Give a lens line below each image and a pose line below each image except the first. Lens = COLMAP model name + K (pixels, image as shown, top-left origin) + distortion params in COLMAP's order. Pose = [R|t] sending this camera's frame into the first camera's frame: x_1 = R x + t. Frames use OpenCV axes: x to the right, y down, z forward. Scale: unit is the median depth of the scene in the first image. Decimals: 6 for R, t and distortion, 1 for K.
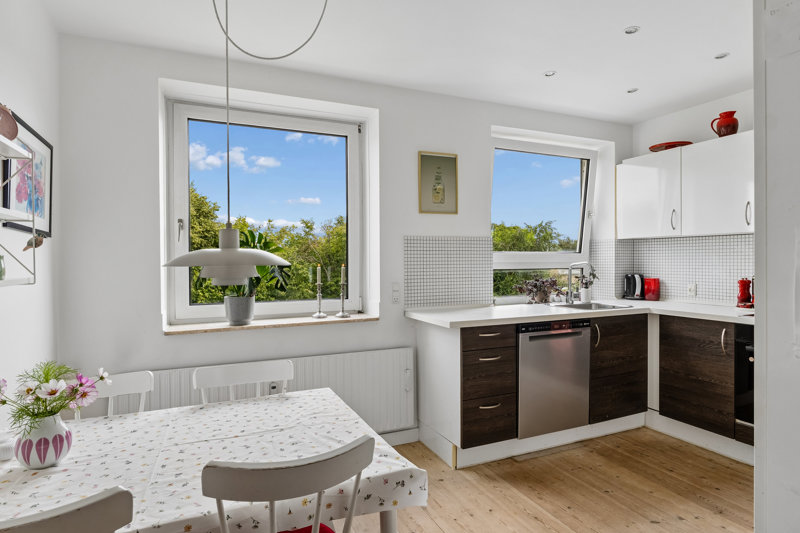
lens RADIAL K [[449.0, 0, 400.0], [0, 449.0, 266.5], [0, 0, 1]] dist [0.000371, -0.000016]
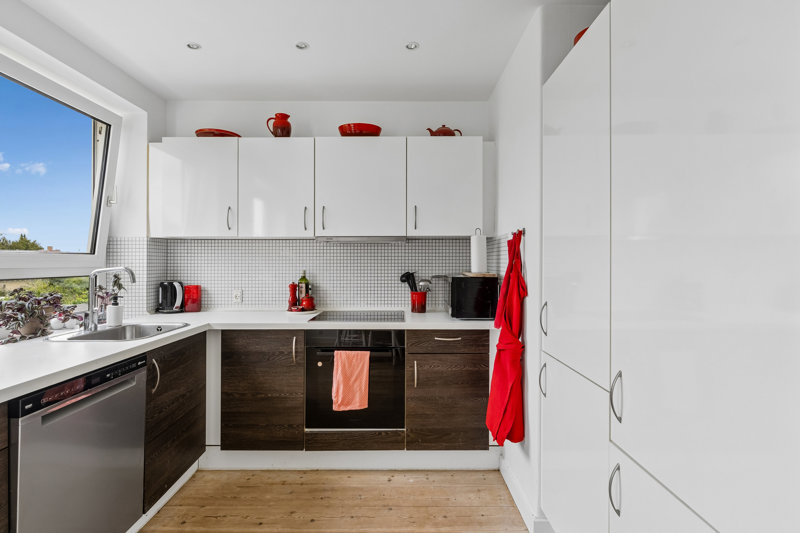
lens RADIAL K [[399.4, 0, 399.4], [0, 399.4, 261.1], [0, 0, 1]] dist [0.000995, 0.000024]
pose [[0.417176, 0.006737, 0.908801, 0.039951], [0.012247, 0.999840, -0.013033, -0.006807], [-0.908743, 0.016567, 0.417027, 0.381438]]
